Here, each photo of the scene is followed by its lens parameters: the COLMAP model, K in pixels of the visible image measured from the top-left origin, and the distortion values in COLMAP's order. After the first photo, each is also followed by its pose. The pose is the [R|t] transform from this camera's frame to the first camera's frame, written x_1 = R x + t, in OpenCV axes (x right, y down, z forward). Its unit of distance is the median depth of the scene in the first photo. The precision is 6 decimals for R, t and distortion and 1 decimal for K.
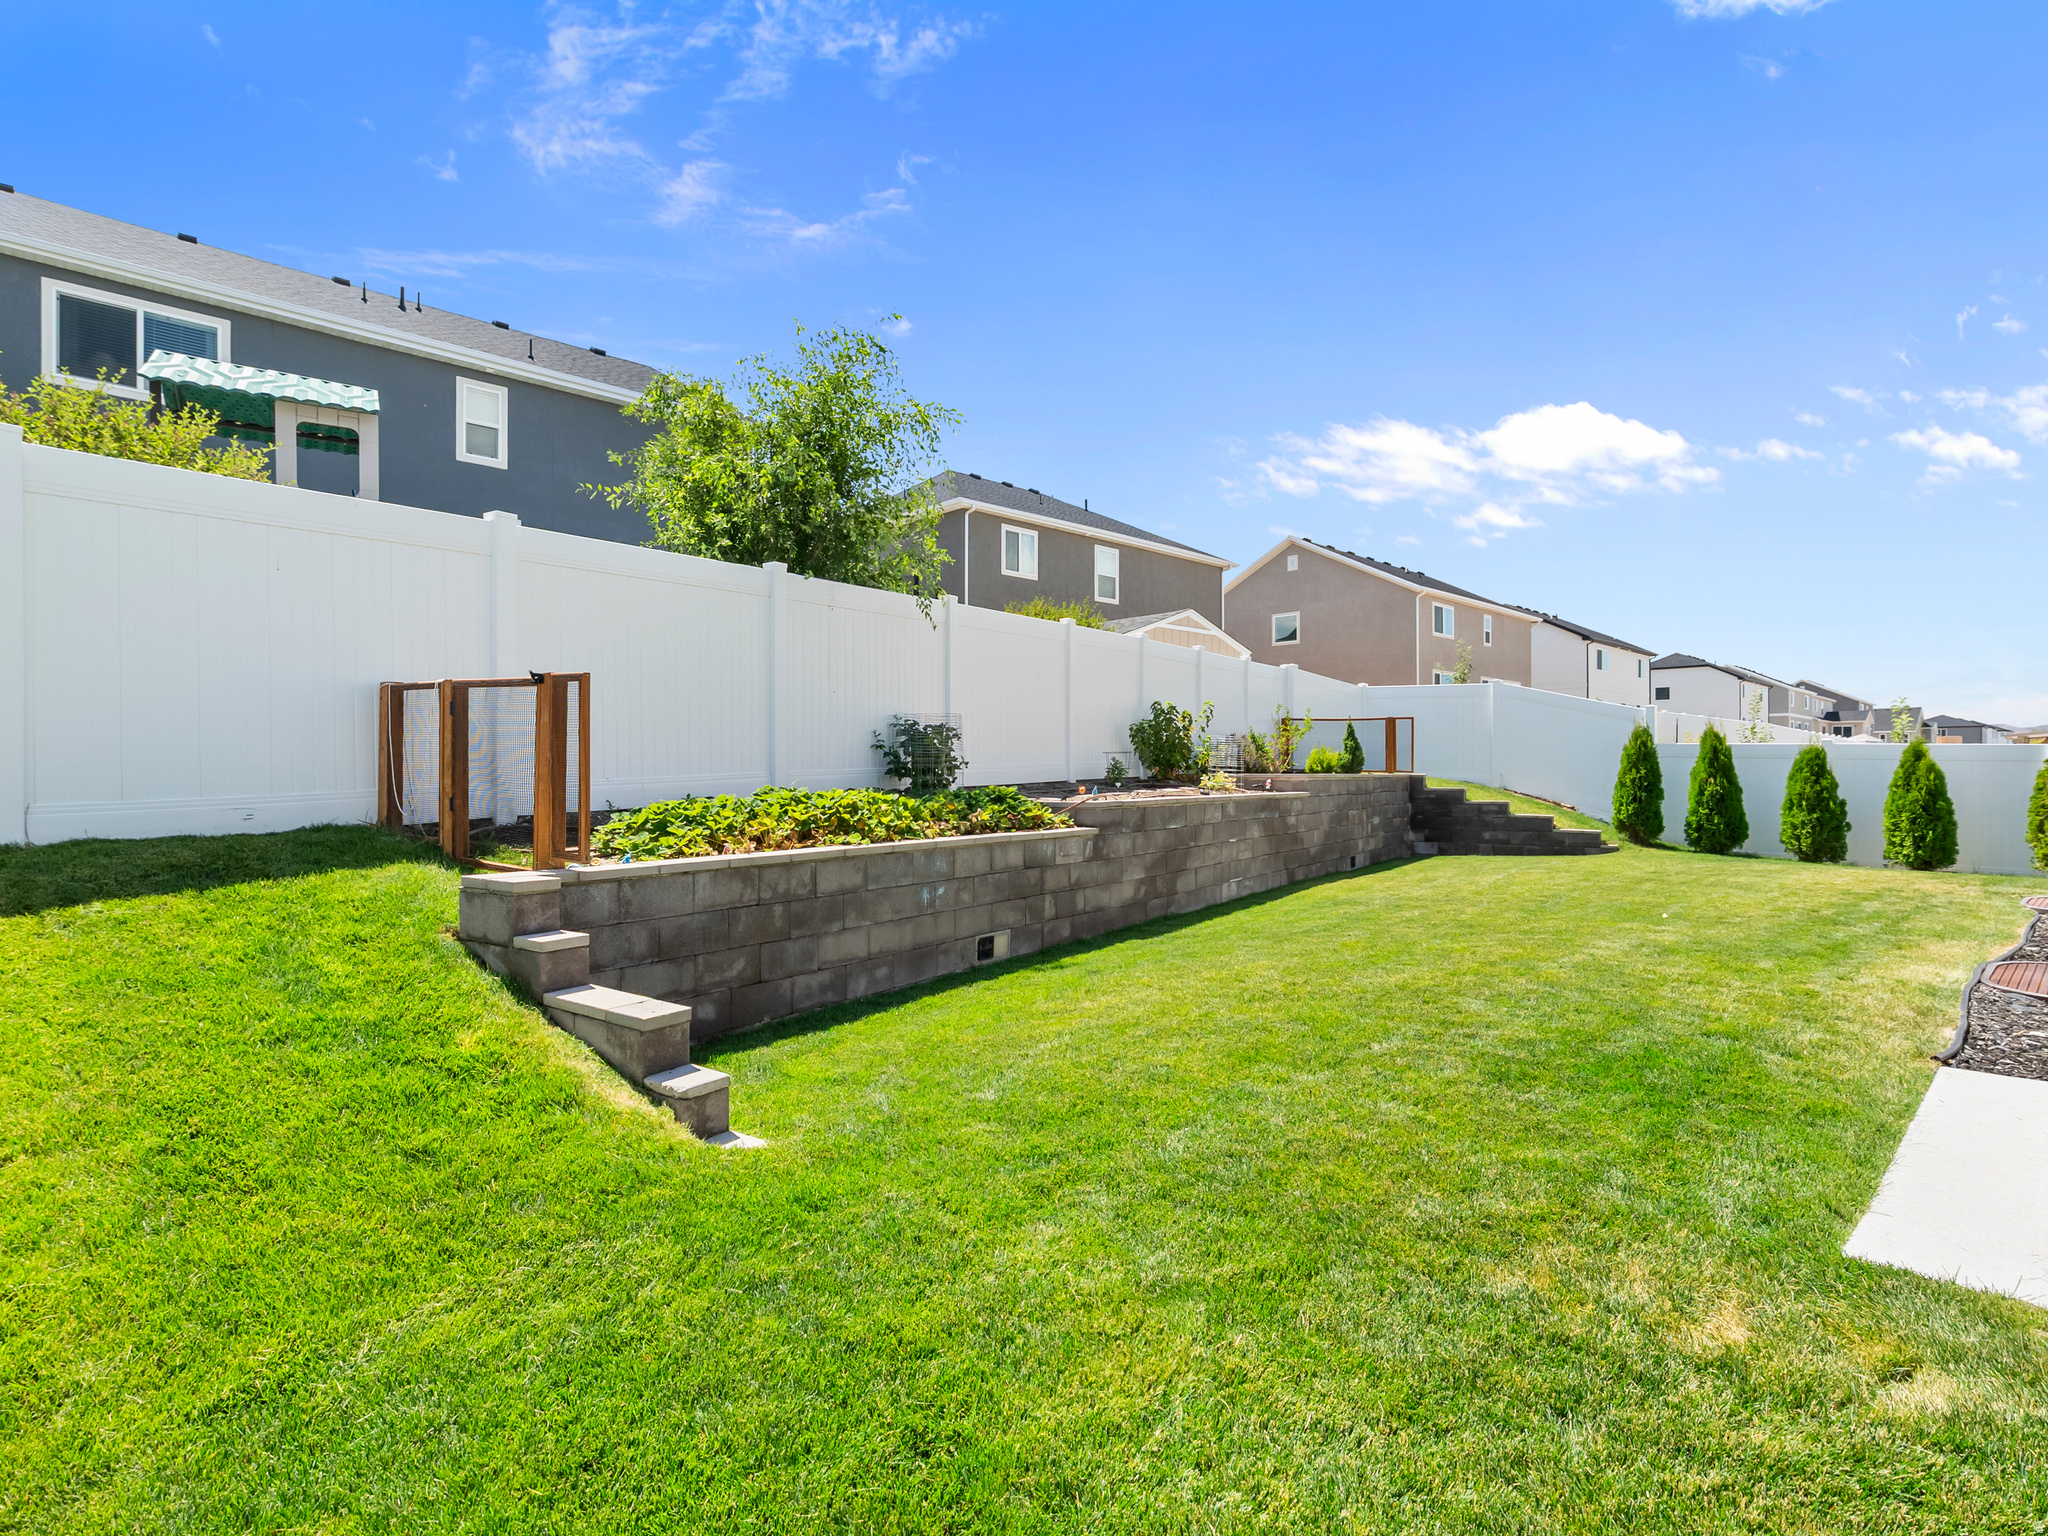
lens RADIAL K [[1042.9, 0, 1026.1], [0, 1042.9, 779.1], [0, 0, 1]] dist [-0.012404, 0.005872]
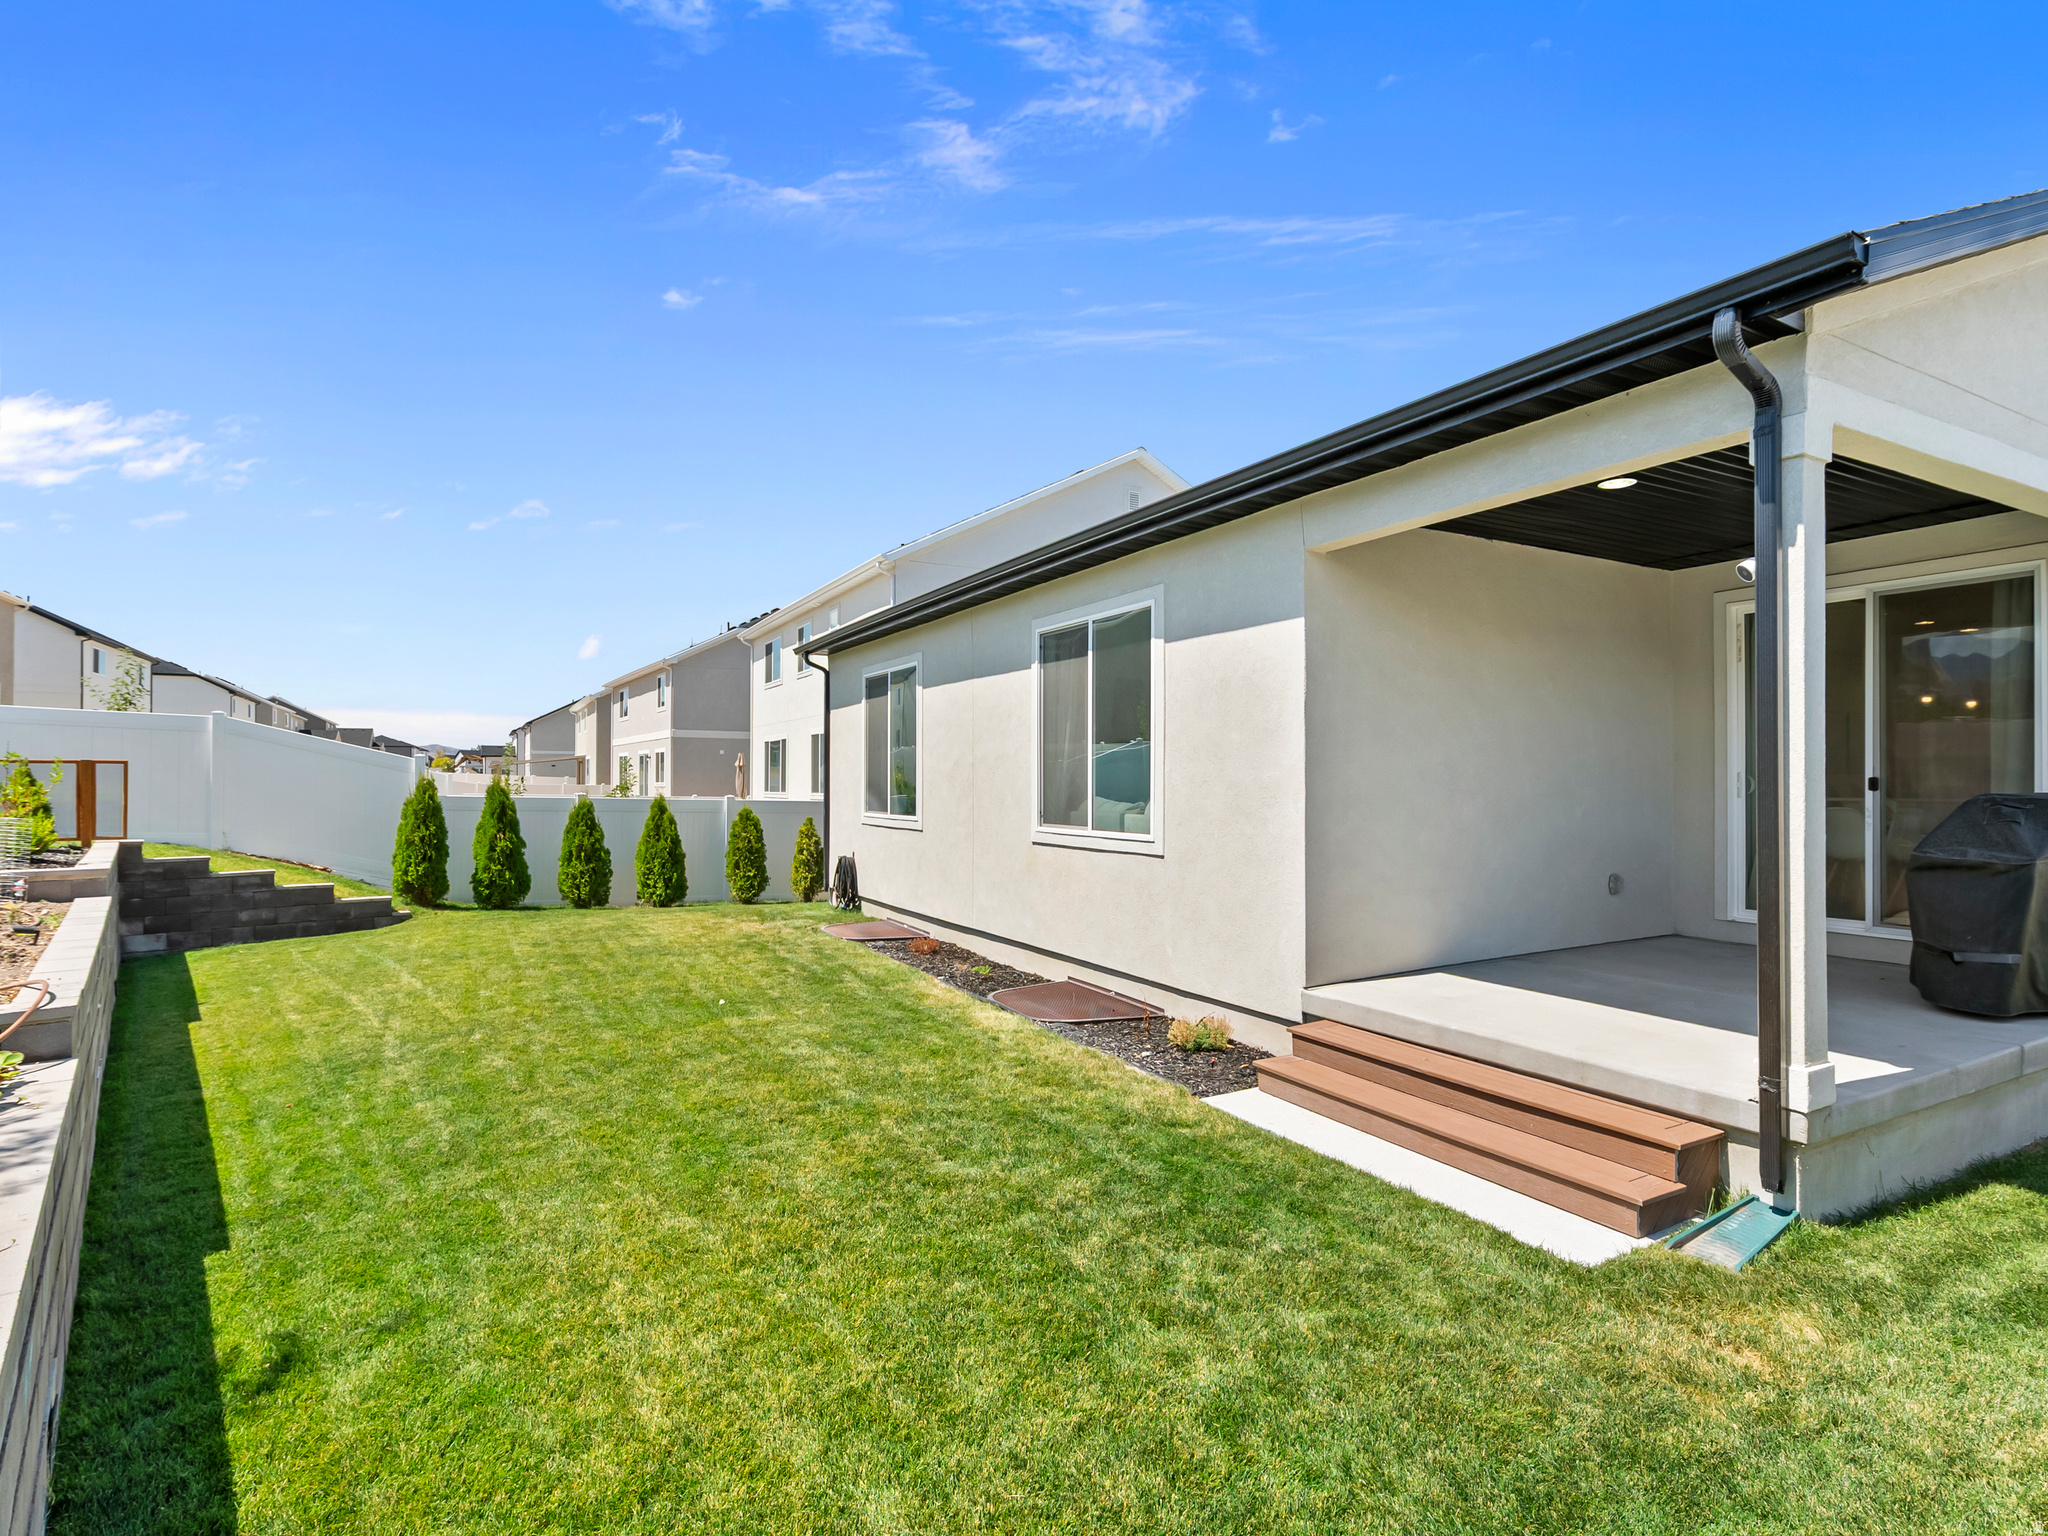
lens RADIAL K [[1042.9, 0, 1026.1], [0, 1042.9, 779.1], [0, 0, 1]] dist [-0.012404, 0.005872]
pose [[0.271590, 0.003400, 0.962407, -0.152242], [0.007096, 0.999960, -0.005535, -0.041979], [-0.962387, 0.008332, 0.271555, 0.239058]]
